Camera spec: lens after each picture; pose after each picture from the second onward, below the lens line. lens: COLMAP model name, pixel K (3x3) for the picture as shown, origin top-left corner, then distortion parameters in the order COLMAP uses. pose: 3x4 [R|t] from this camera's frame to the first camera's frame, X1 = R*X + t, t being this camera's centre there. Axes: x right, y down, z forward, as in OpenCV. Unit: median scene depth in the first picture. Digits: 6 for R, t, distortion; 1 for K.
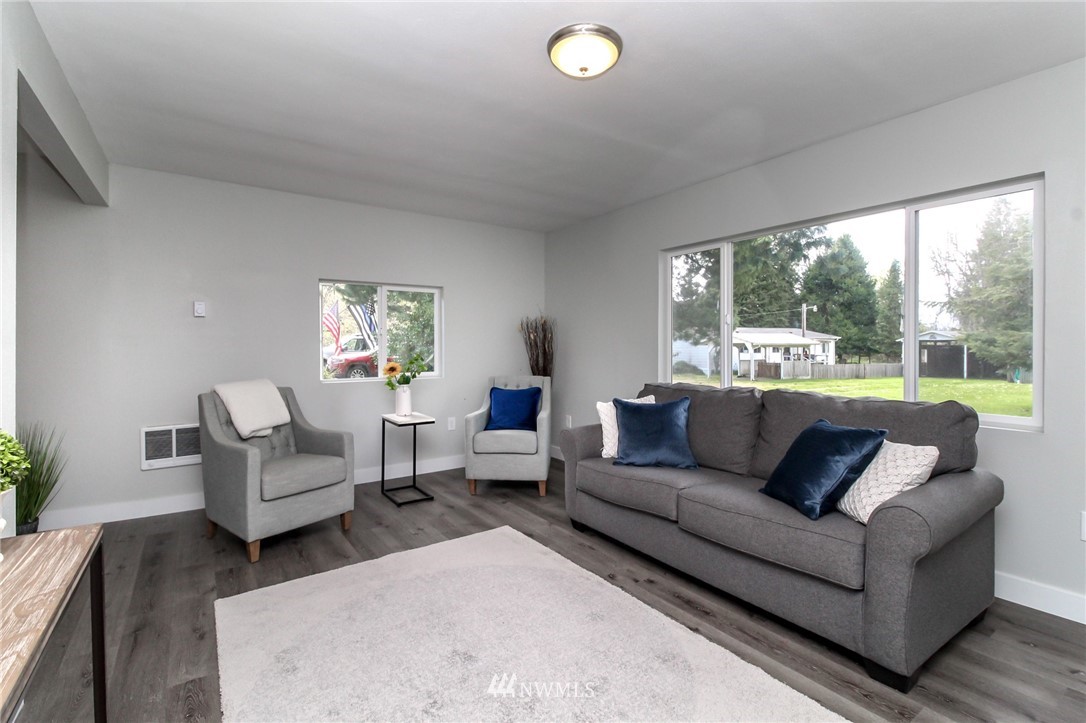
lens RADIAL K [[495.4, 0, 543.0], [0, 495.4, 354.6], [0, 0, 1]] dist [0.001685, 0.000136]
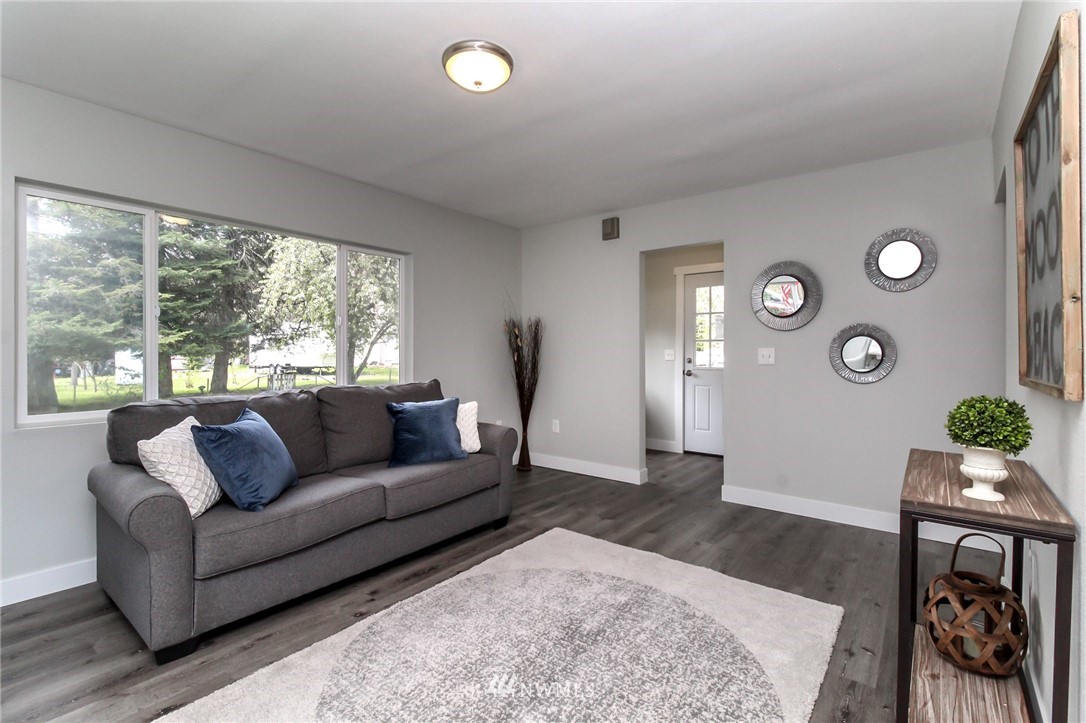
lens RADIAL K [[495.4, 0, 542.8], [0, 495.4, 354.7], [0, 0, 1]] dist [0.001685, 0.000136]
pose [[-0.304623, -0.003644, 0.952466, -0.772325], [0.017474, 0.999803, 0.009414, -0.001899], [-0.952313, 0.019511, -0.304499, 0.954691]]
